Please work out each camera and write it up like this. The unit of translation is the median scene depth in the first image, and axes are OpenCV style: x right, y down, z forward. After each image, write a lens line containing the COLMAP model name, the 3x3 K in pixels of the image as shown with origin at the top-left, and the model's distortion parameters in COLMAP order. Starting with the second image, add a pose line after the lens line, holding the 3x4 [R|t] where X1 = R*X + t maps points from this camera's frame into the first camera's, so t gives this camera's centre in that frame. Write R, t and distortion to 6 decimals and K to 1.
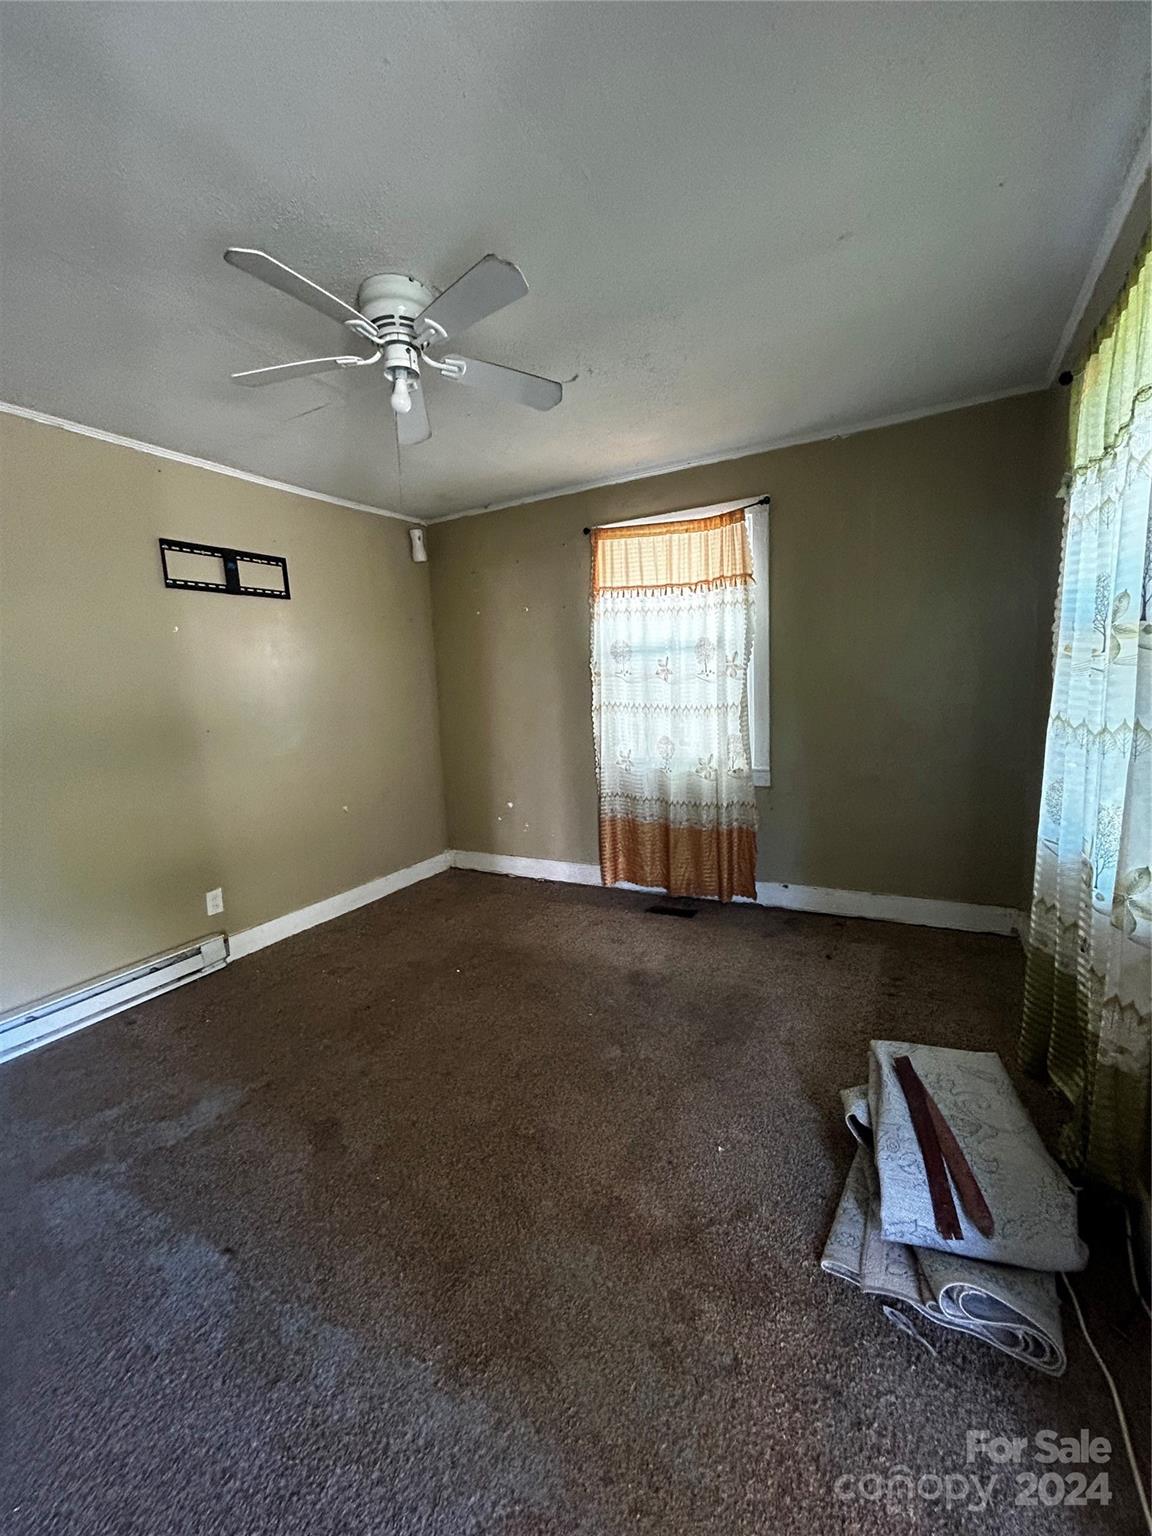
lens RADIAL K [[622.9, 0, 577.0], [0, 622.9, 764.6], [0, 0, 1]] dist [0.002933, 0.000447]
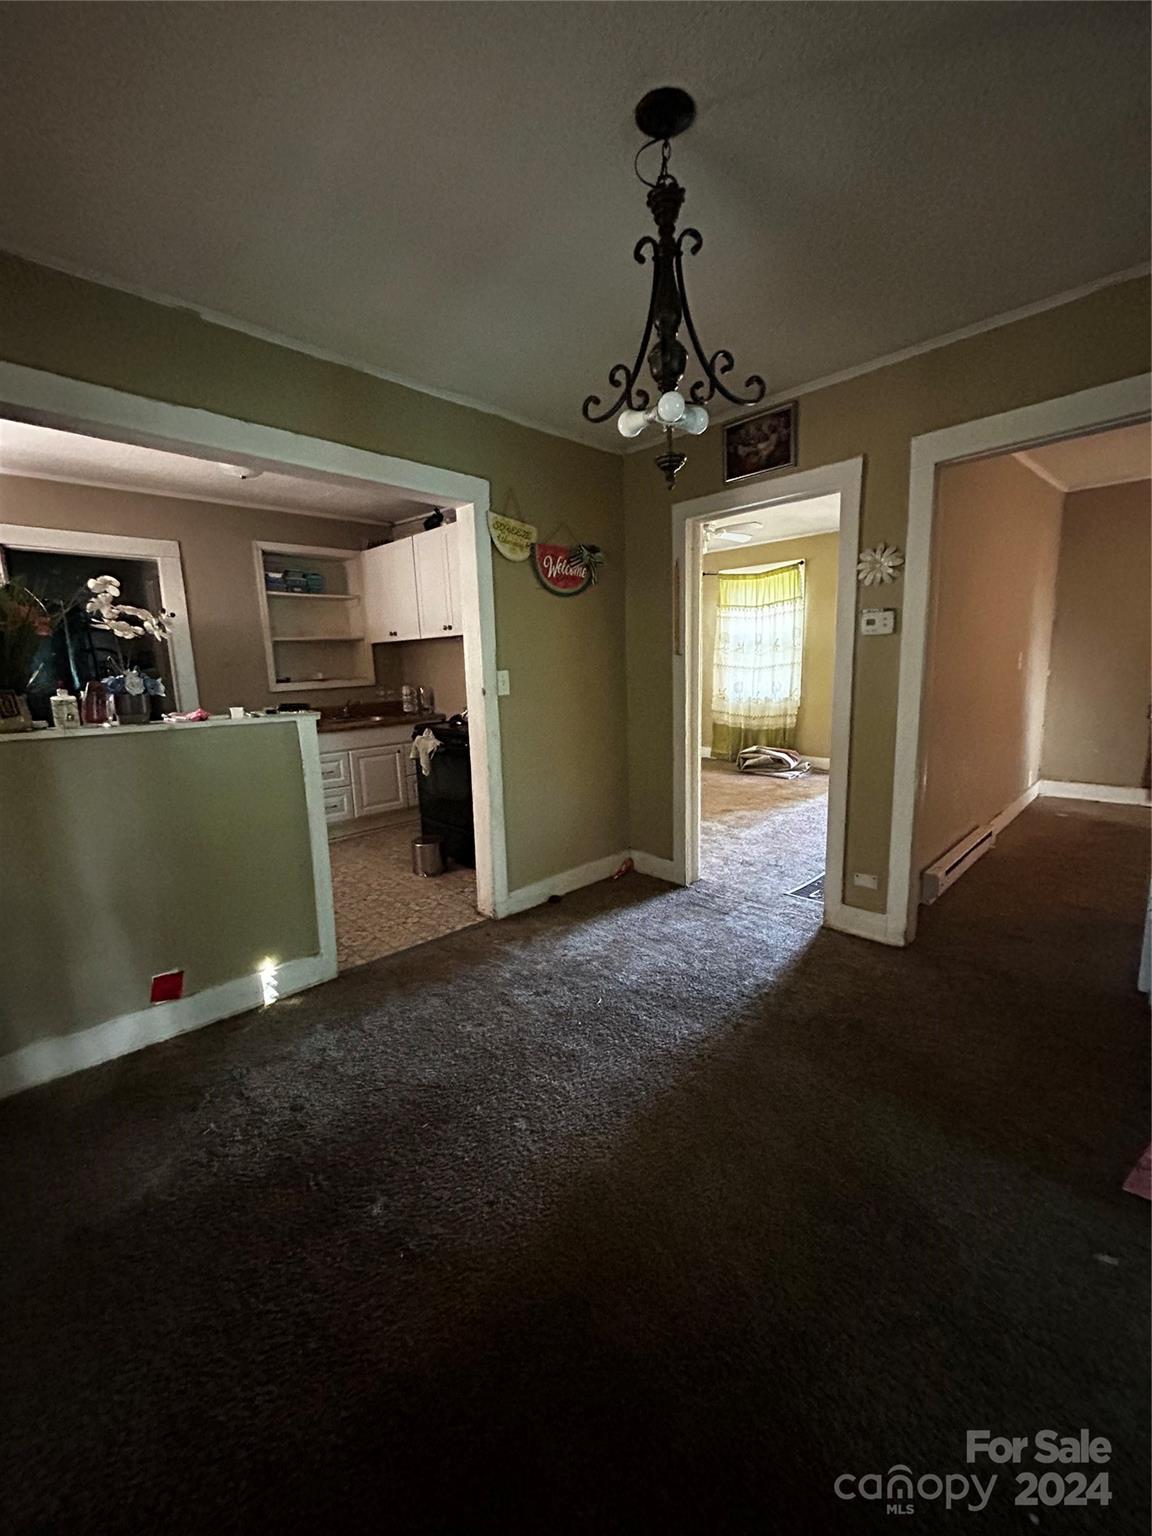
lens RADIAL K [[622.9, 0, 577.0], [0, 622.9, 764.6], [0, 0, 1]] dist [0.002933, 0.000447]
pose [[0.281842, -0.119075, 0.952043, -1.638668], [0.139744, 0.986782, 0.082050, 0.043745], [-0.949230, 0.109917, 0.294756, 0.422260]]
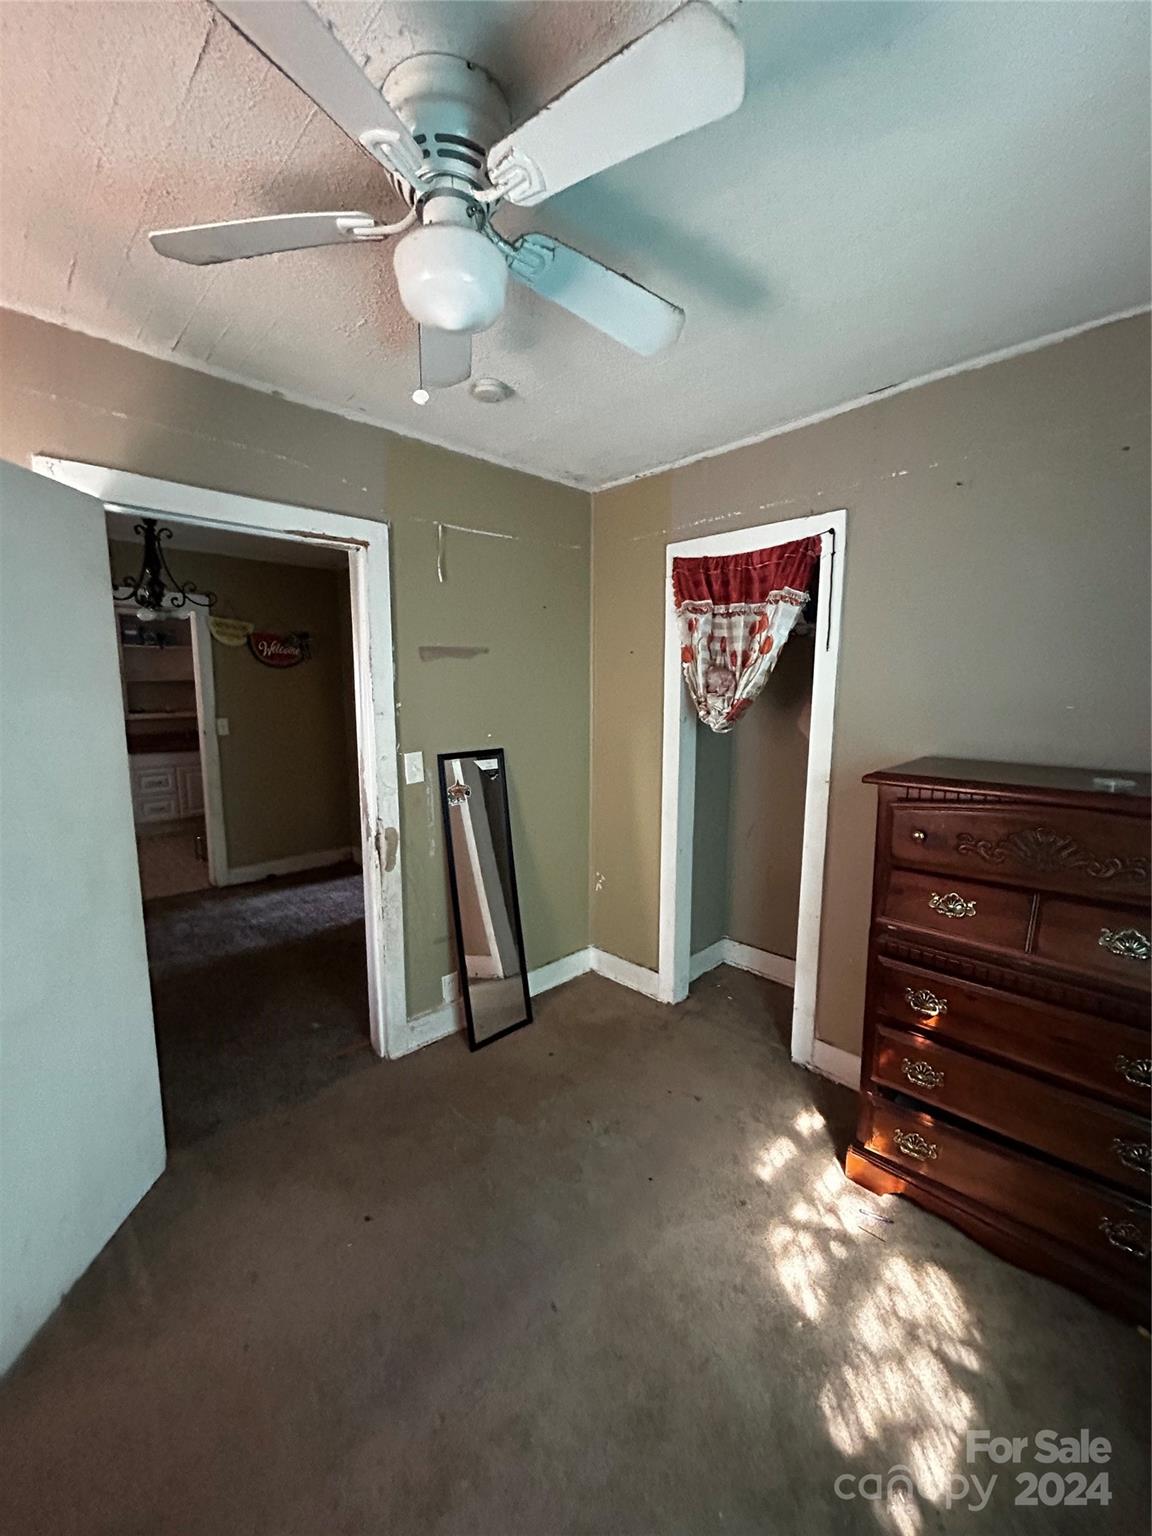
lens RADIAL K [[613.8, 0, 549.3], [0, 613.8, 767.2], [0, 0, 1]] dist [0.014053, 0.000142]
pose [[0.307278, -0.085064, 0.947810, -1.828063], [0.106665, 0.992799, 0.054521, 0.072541], [-0.945623, 0.084345, 0.314138, -0.226594]]
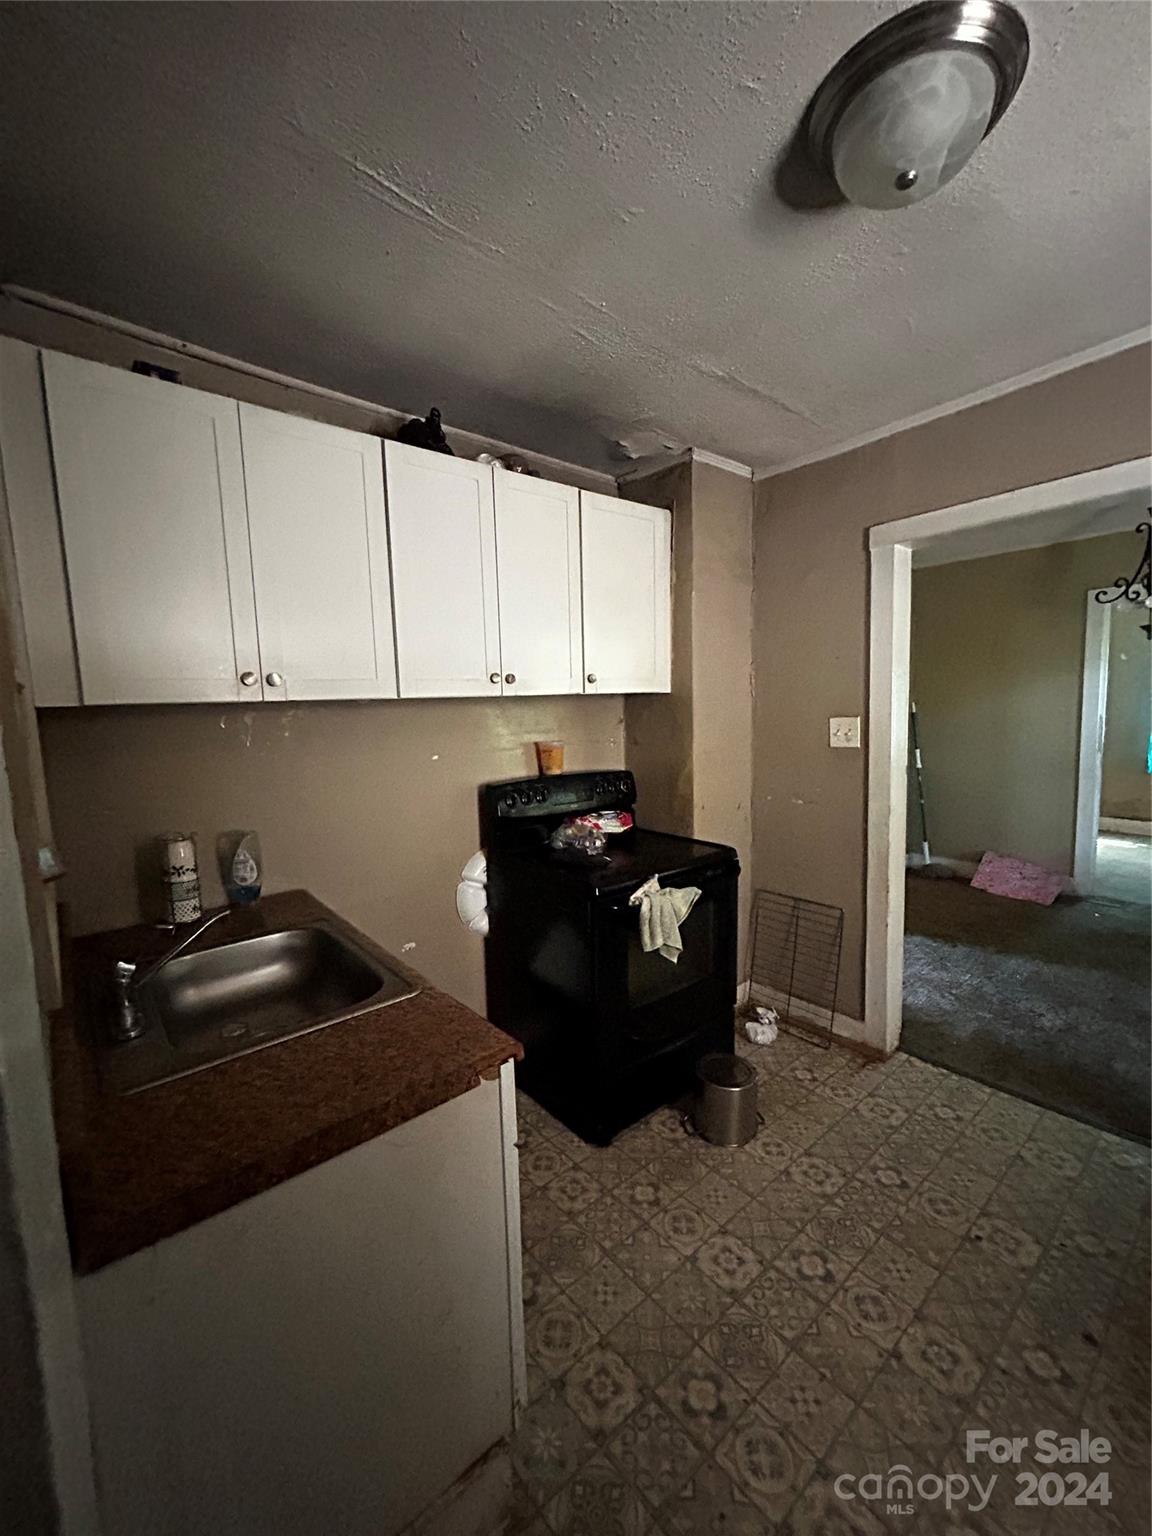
lens RADIAL K [[591.1, 0, 578.8], [0, 591.1, 775.0], [0, 0, 1]] dist [0.001317, 0.000185]
pose [[-0.933346, 0.029101, 0.357797, -0.806235], [0.110457, 0.971634, 0.209109, -0.169270], [-0.341563, 0.234692, -0.910085, 1.454835]]
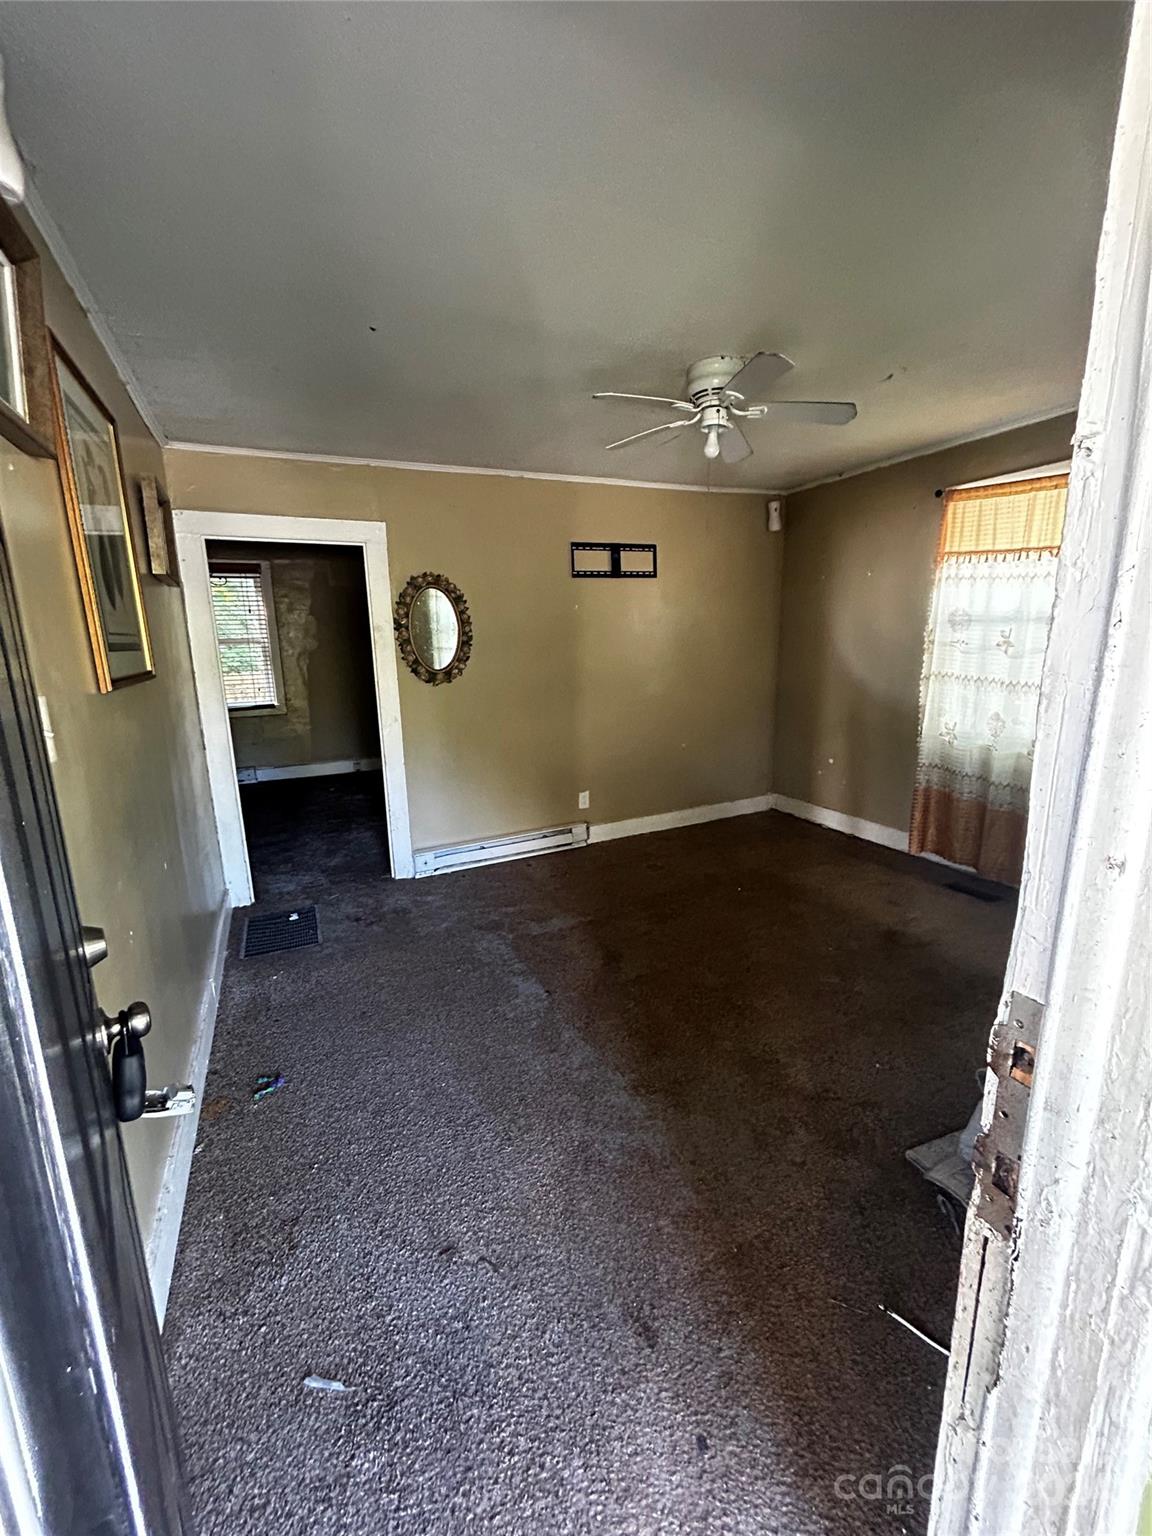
lens RADIAL K [[622.9, 0, 577.0], [0, 622.9, 764.6], [0, 0, 1]] dist [0.002933, 0.000447]
pose [[0.814794, 0.142505, -0.561964, 0.170468], [-0.084508, 0.988160, 0.128054, -0.035873], [0.573559, -0.056847, 0.817190, -0.147906]]
